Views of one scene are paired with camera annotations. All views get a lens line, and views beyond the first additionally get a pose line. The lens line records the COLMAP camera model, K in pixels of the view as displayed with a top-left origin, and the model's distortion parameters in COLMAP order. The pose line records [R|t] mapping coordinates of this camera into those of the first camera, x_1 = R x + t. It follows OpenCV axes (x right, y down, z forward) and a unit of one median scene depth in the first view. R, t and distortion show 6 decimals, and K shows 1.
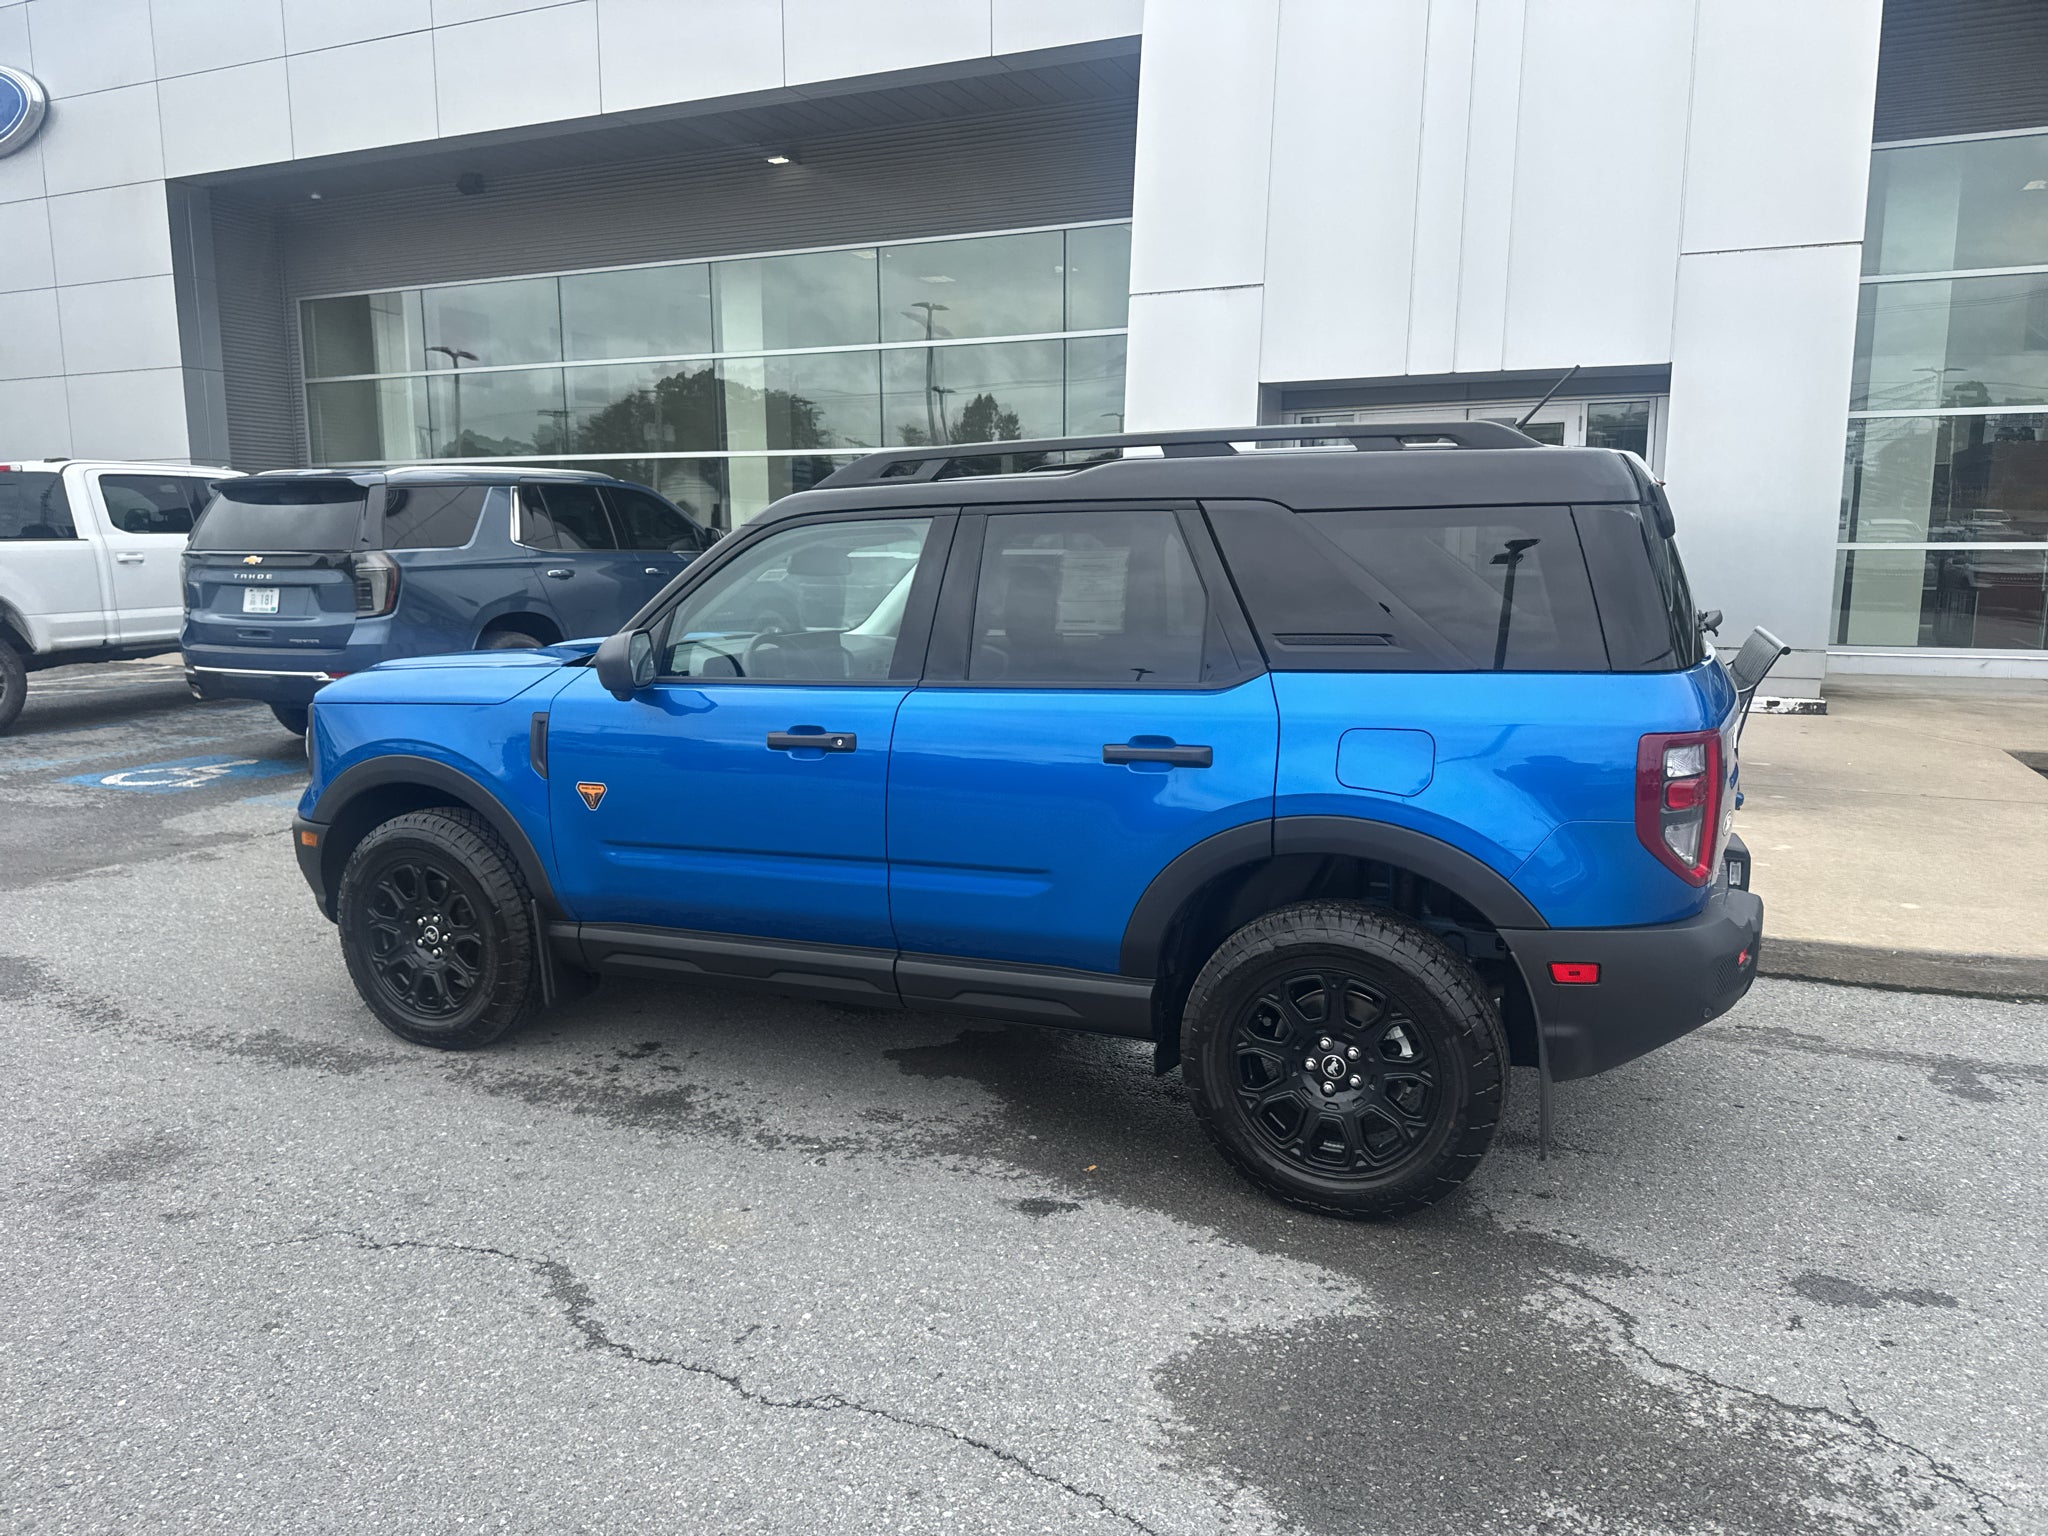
lens RADIAL K [[1436.3, 0, 1030.1], [0, 1436.3, 770.1], [0, 0, 1]] dist [0.044734, -0.061078]
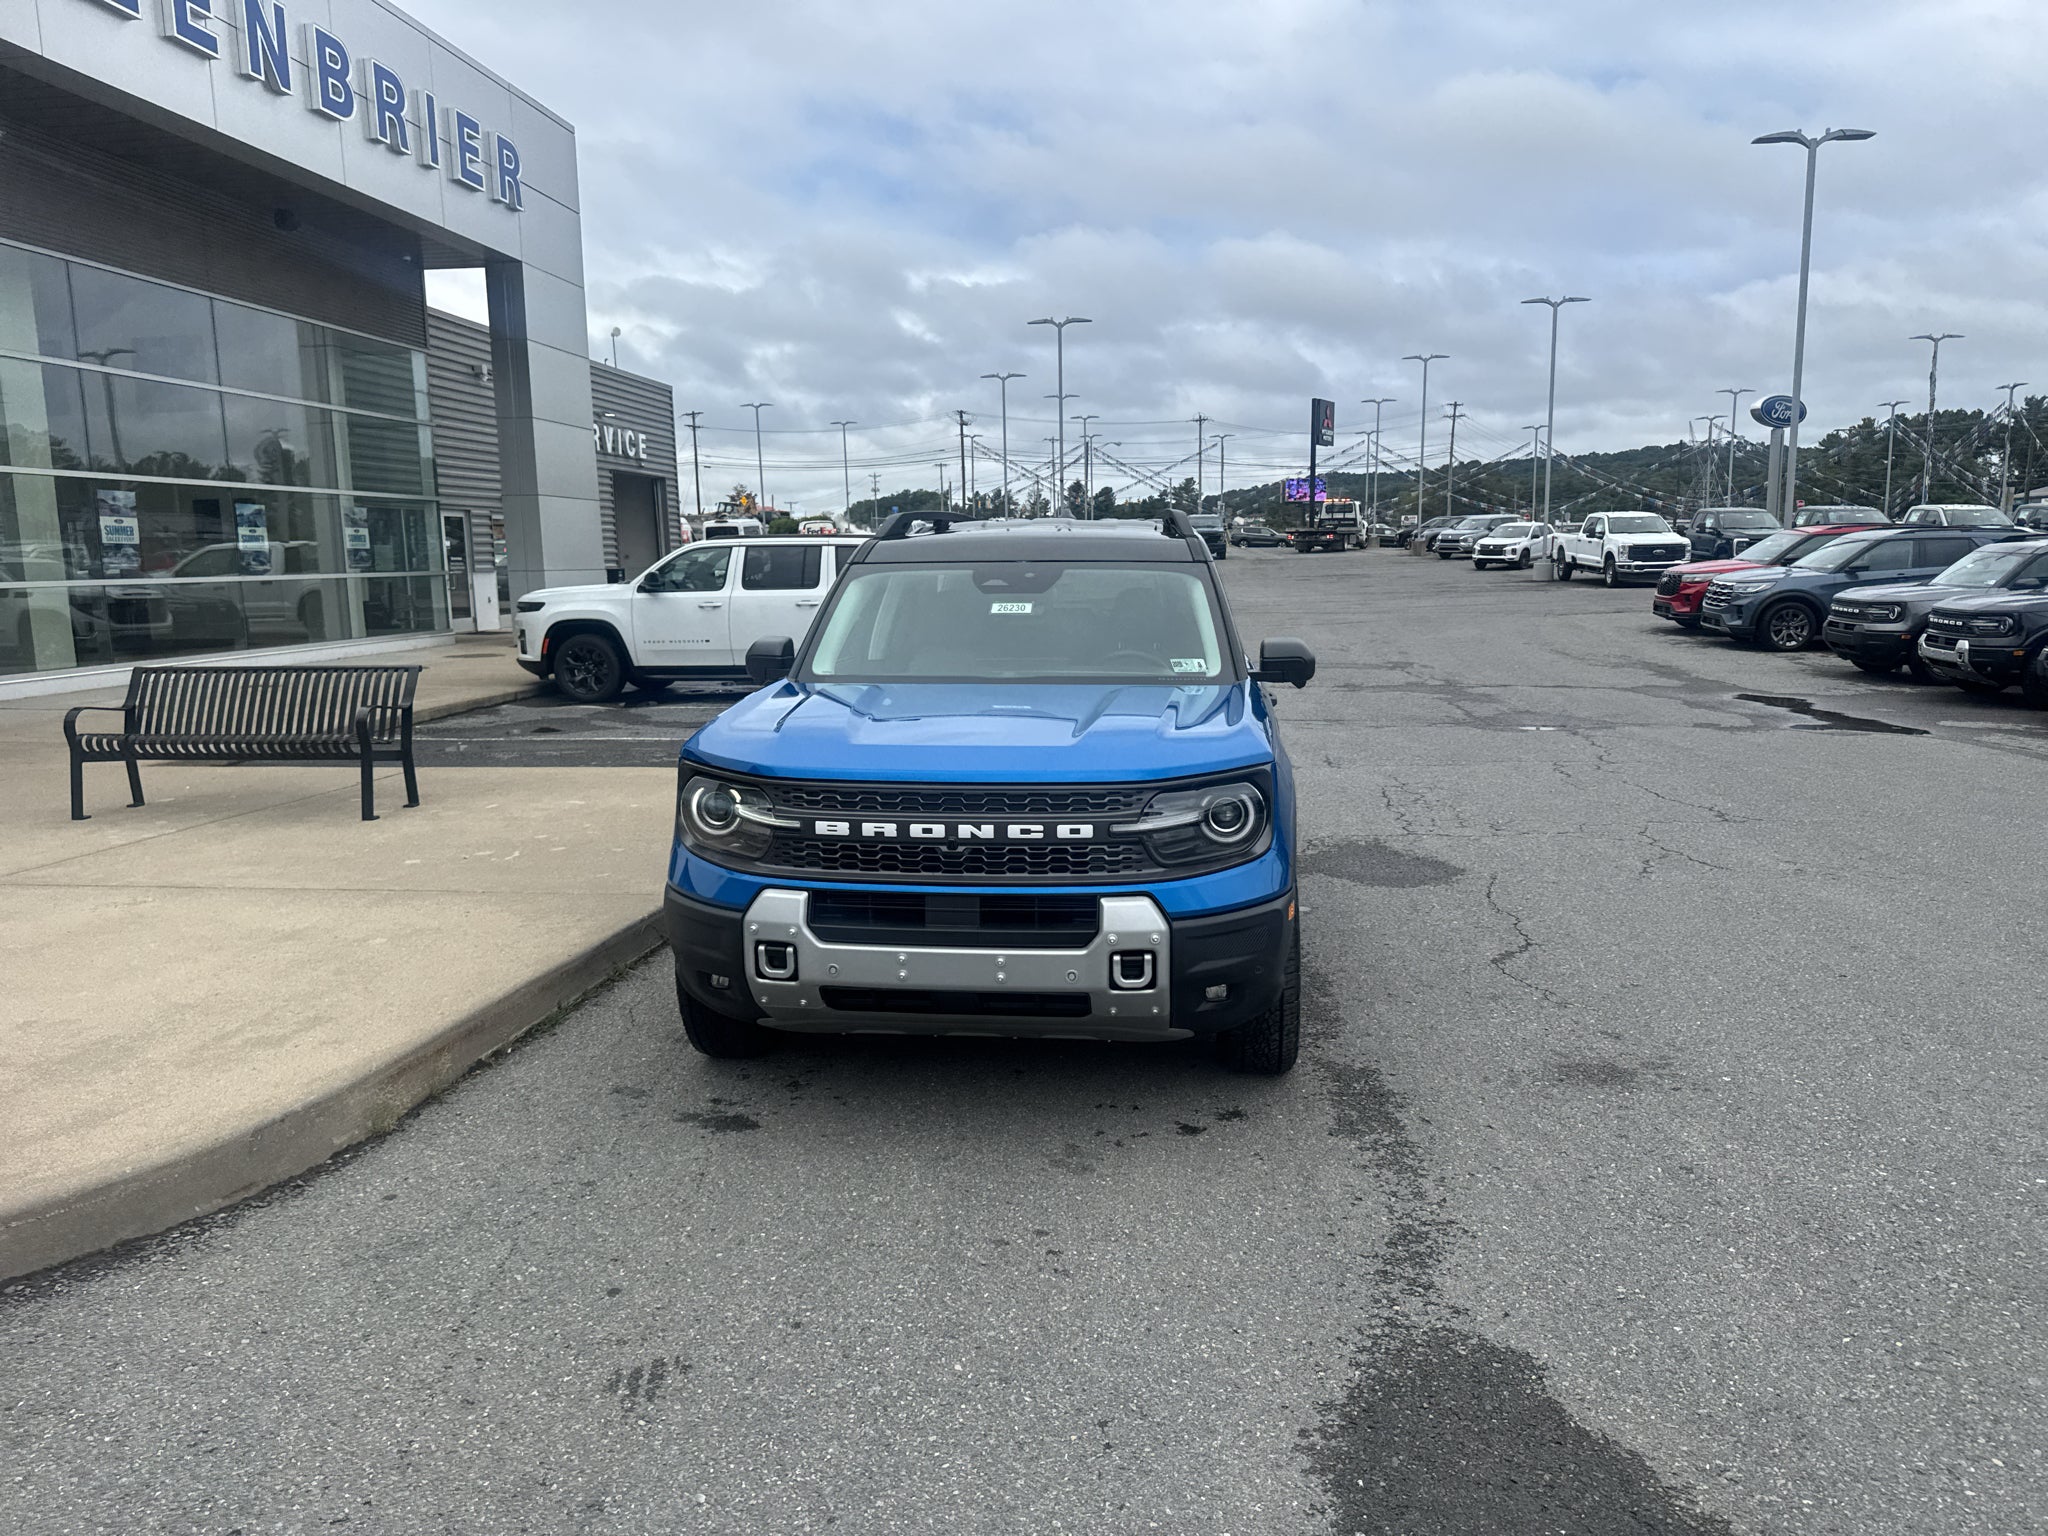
lens RADIAL K [[1436.3, 0, 1030.1], [0, 1436.3, 770.1], [0, 0, 1]] dist [0.044734, -0.061078]
pose [[-0.295397, -0.132800, 0.946100, -1.362820], [0.163553, 0.968644, 0.187030, -0.240557], [-0.941271, 0.209985, -0.264415, 1.465442]]
